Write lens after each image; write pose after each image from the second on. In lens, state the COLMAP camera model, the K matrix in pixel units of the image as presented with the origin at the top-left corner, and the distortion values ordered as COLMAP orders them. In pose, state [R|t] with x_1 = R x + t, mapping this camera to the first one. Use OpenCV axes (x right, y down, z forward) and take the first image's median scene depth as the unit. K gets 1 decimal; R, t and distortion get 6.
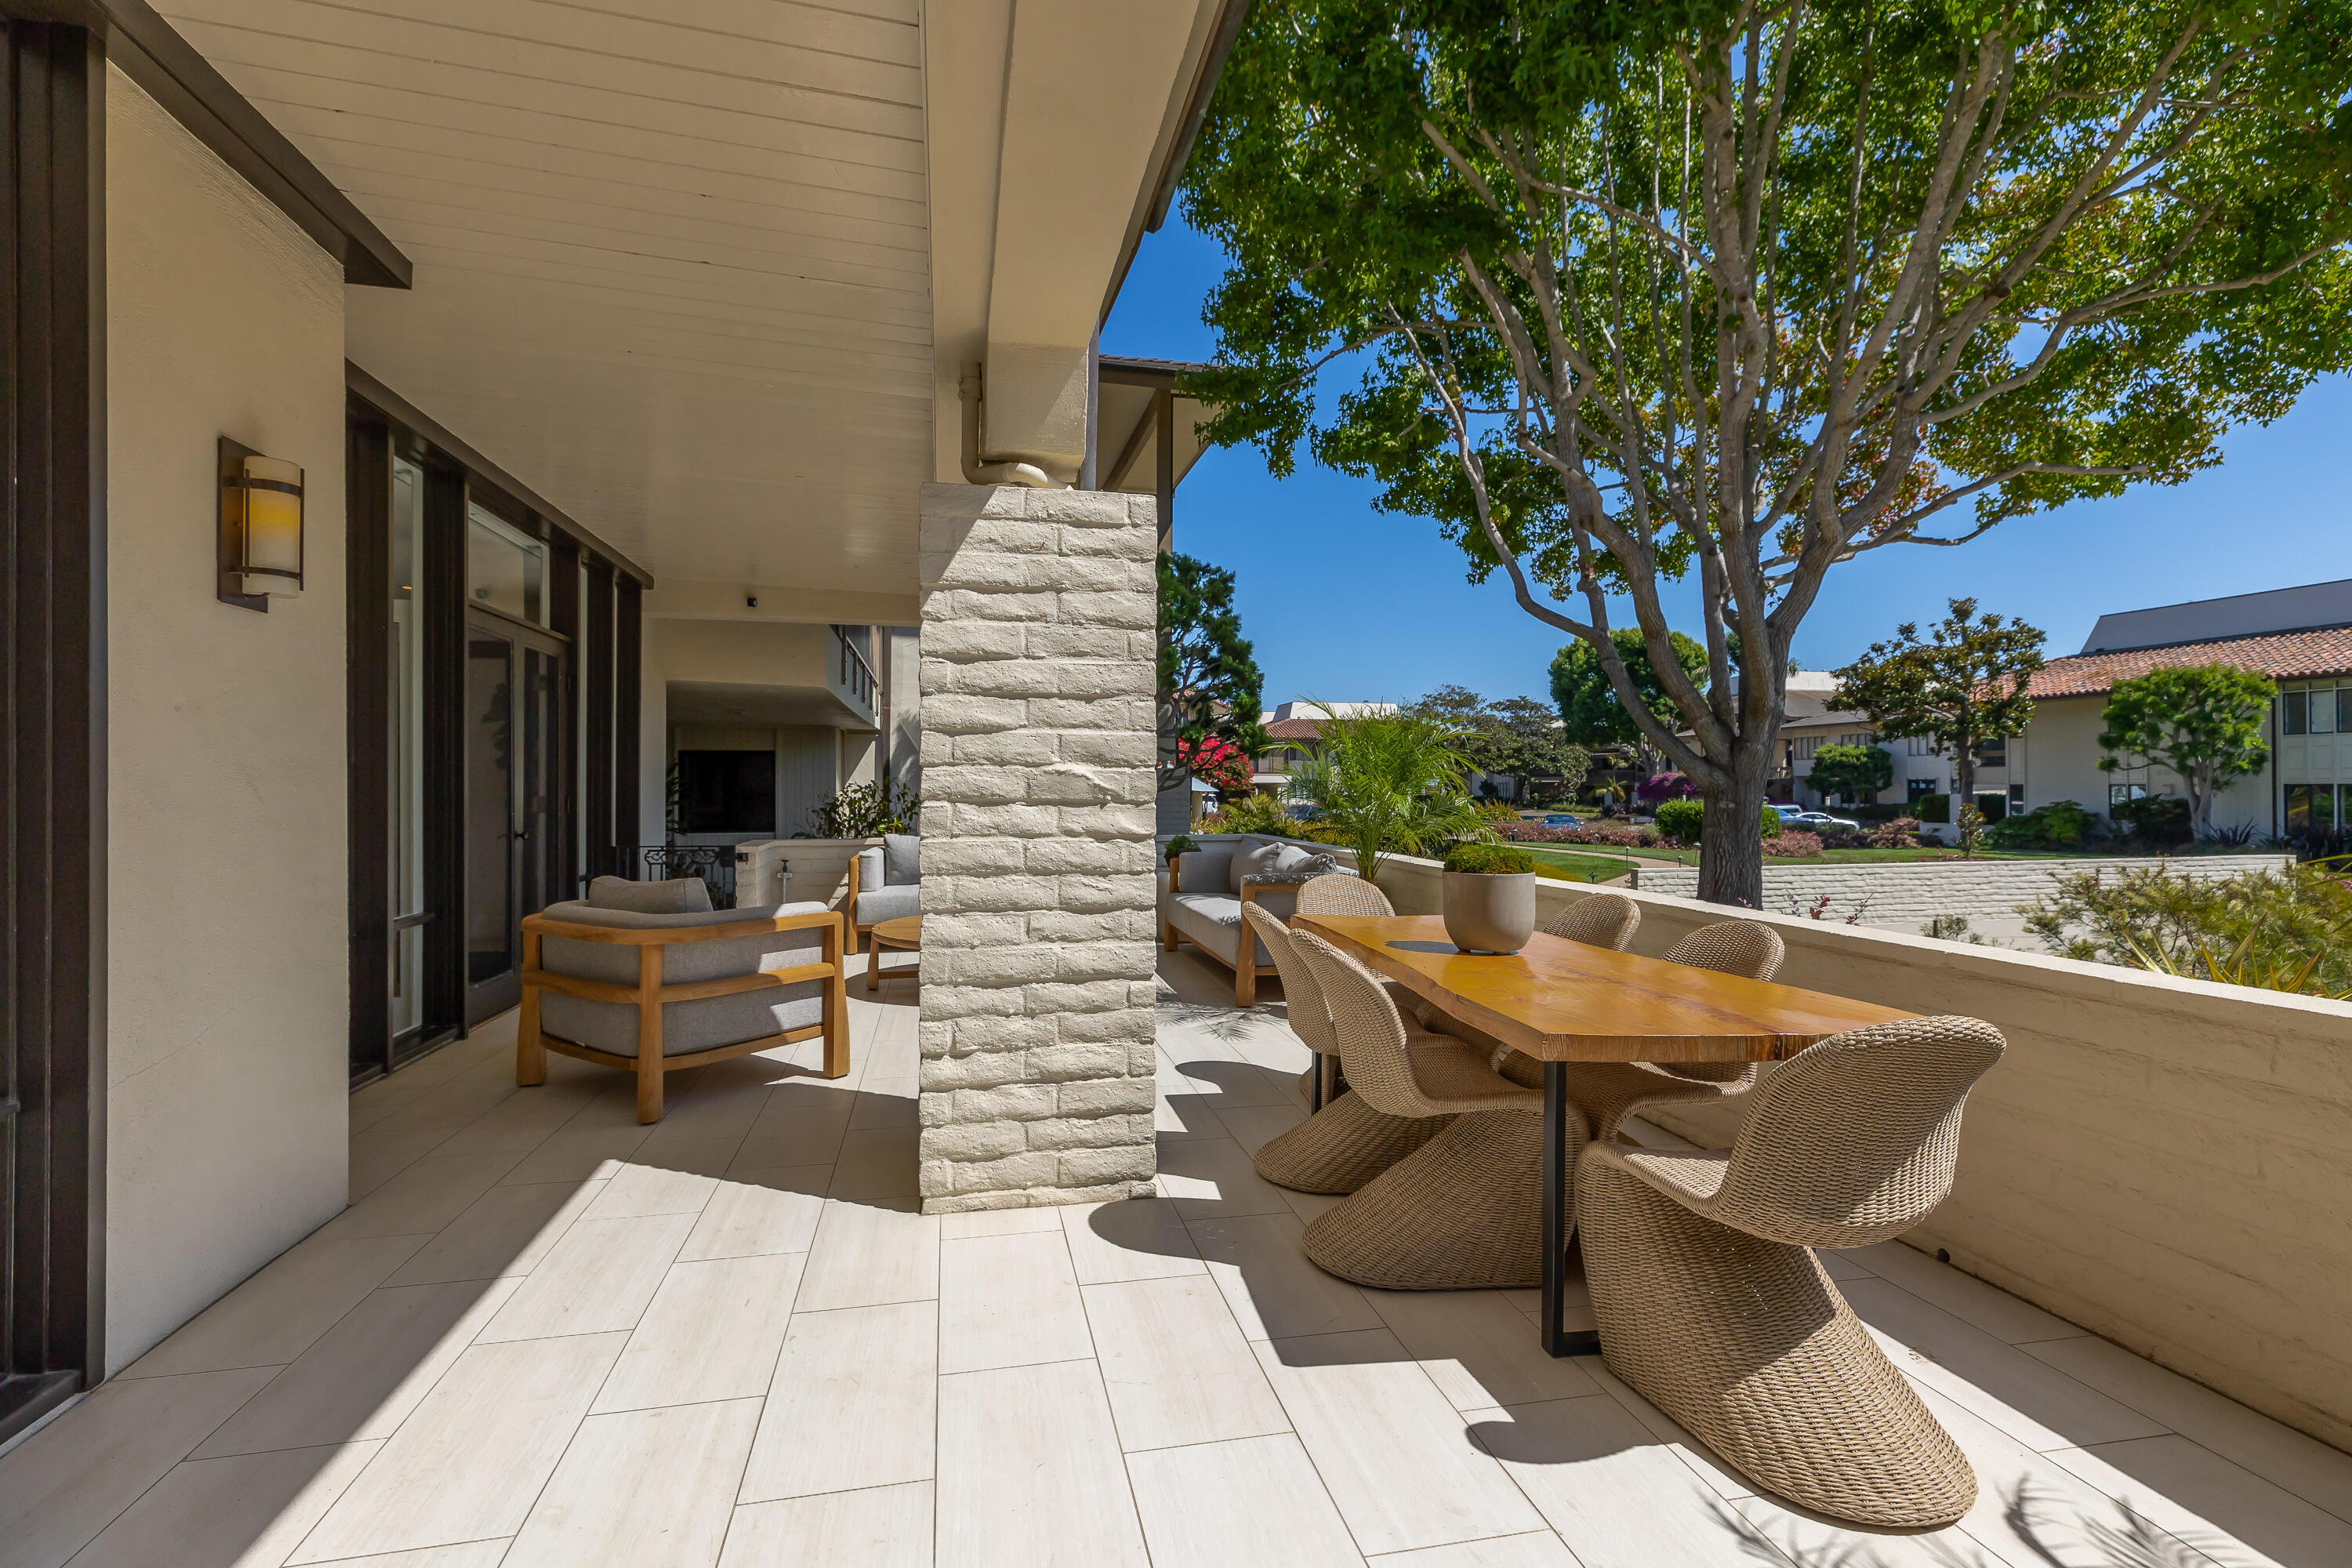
lens RADIAL K [[1057.5, 0, 1179.5], [0, 1057.5, 787.4], [0, 0, 1]] dist [0.001590, 0.000208]
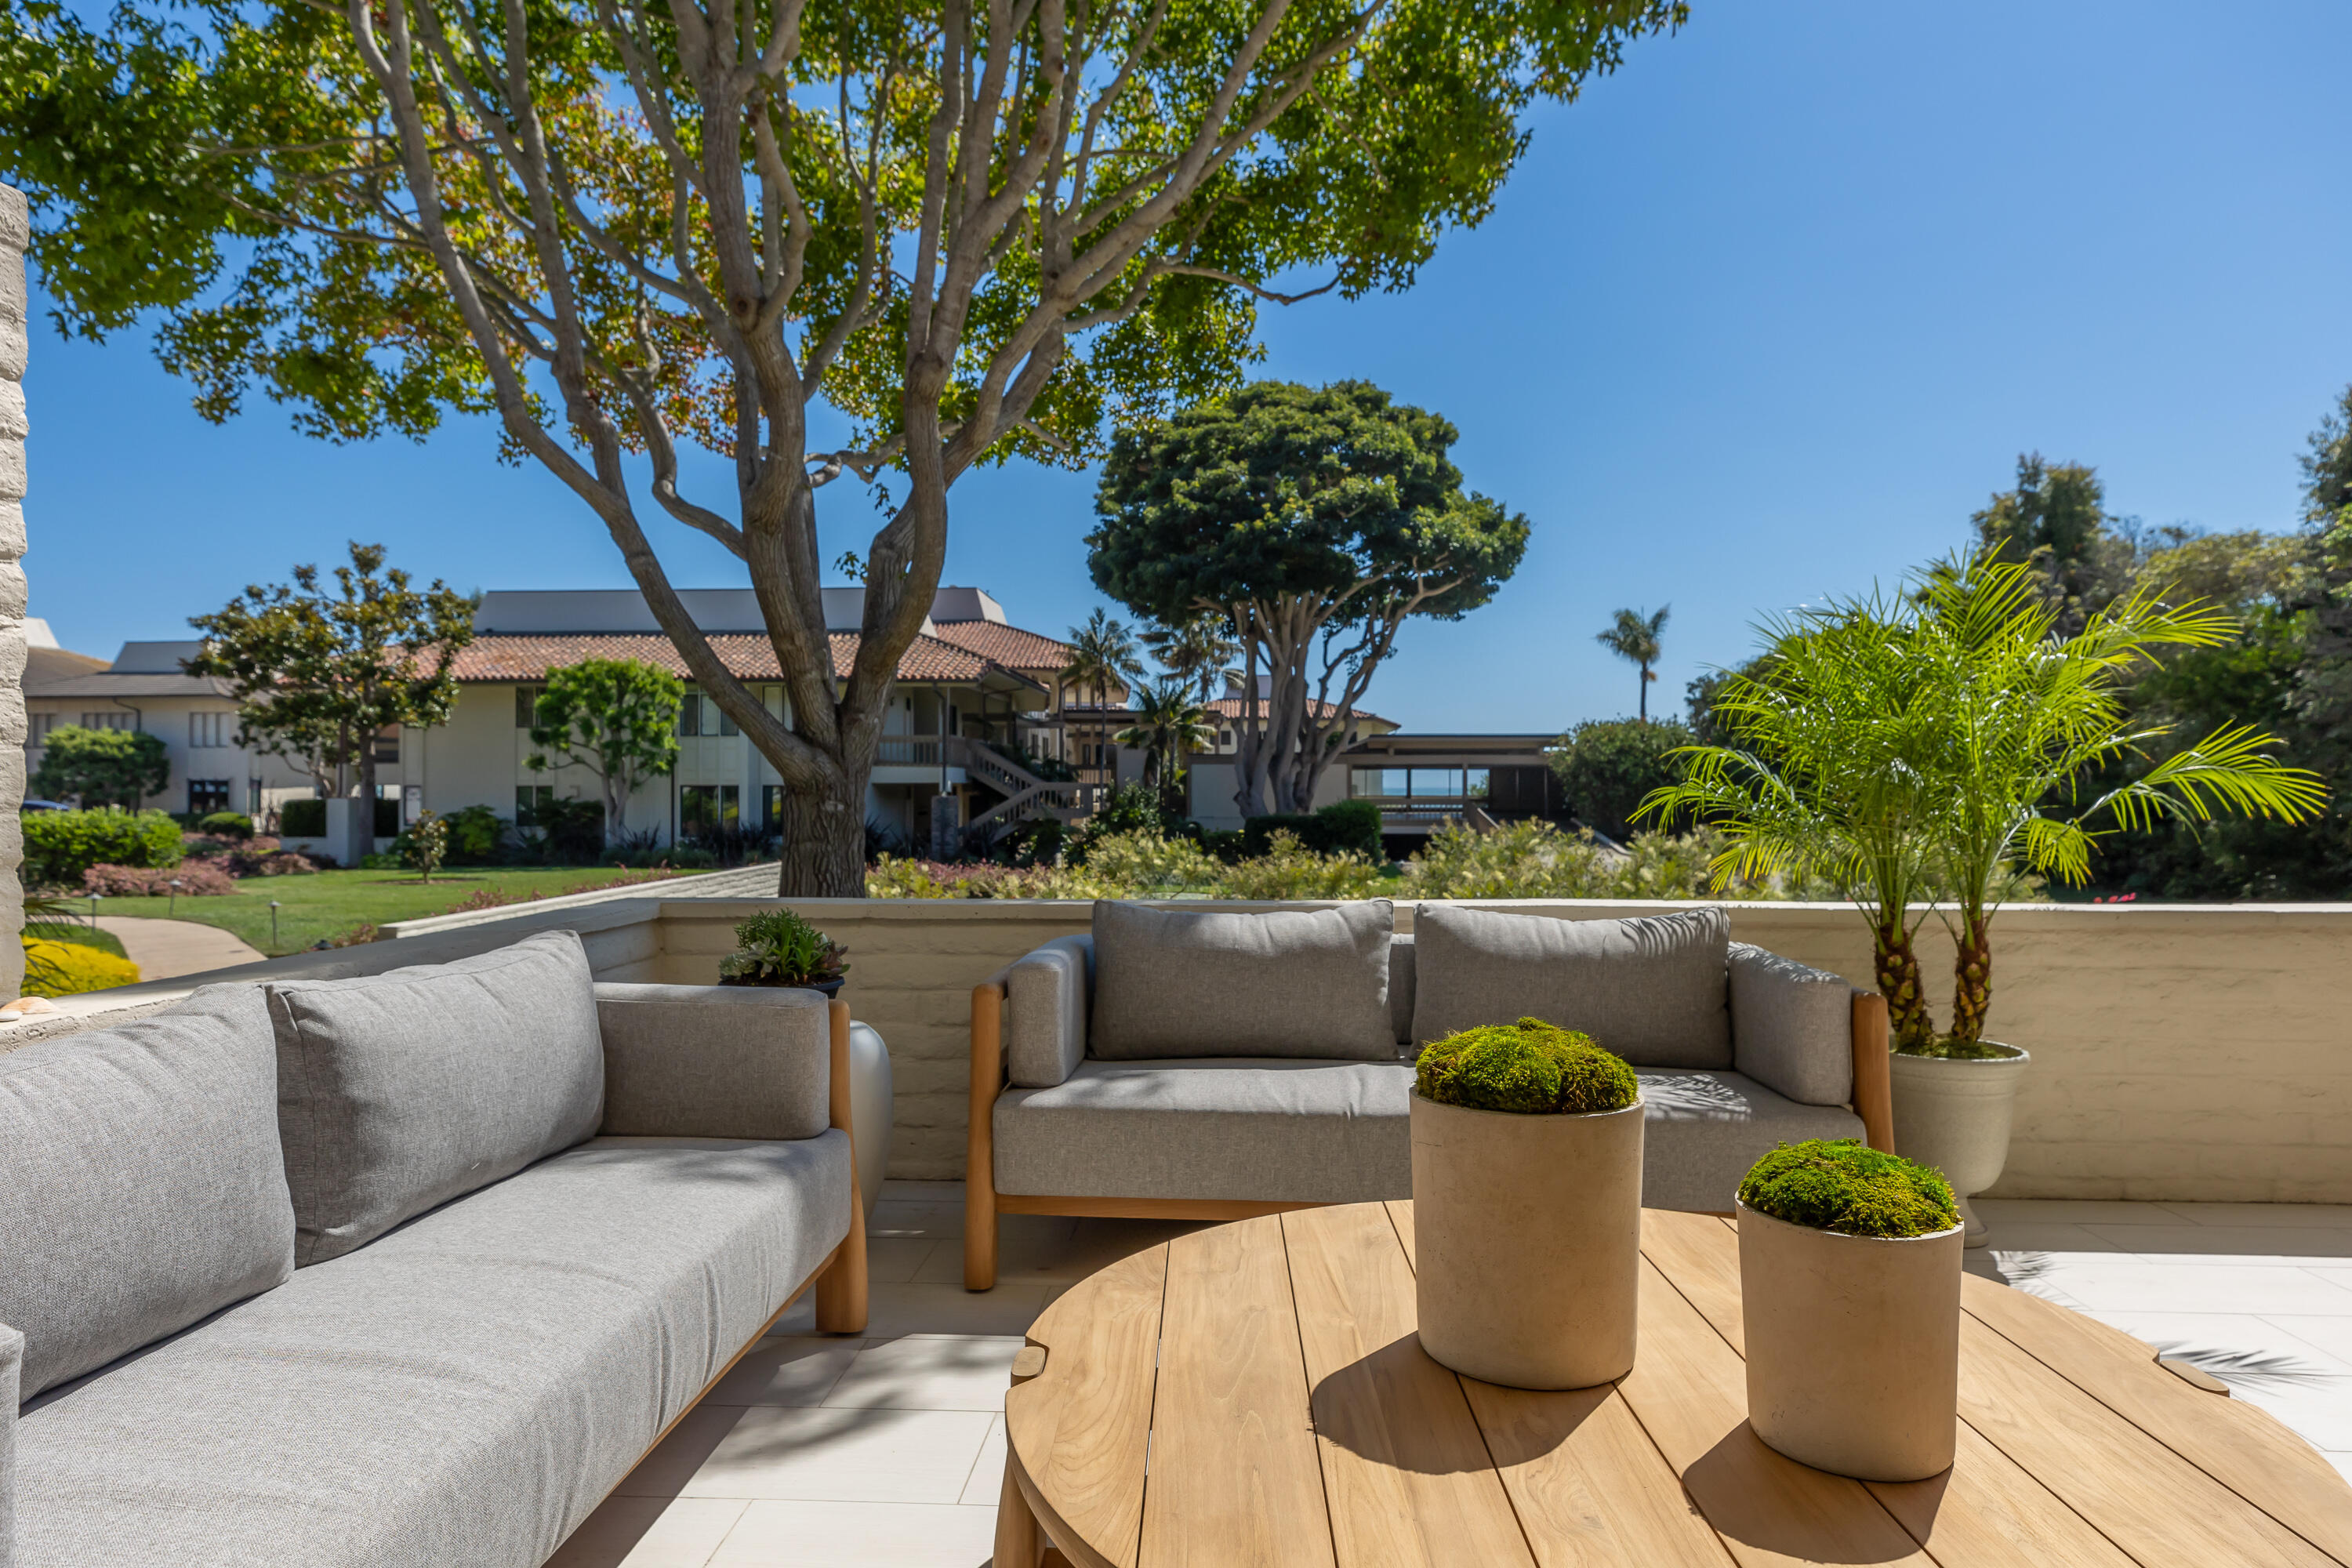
lens RADIAL K [[1402.9, 0, 1175.6], [0, 1402.9, 786.9], [0, 0, 1]] dist [0.000069, 0.000145]
pose [[0.248479, 0.001476, 0.968636, -0.107913], [0.003539, 0.999991, -0.002432, 0.003007], [-0.968631, 0.004032, 0.248472, 0.190424]]
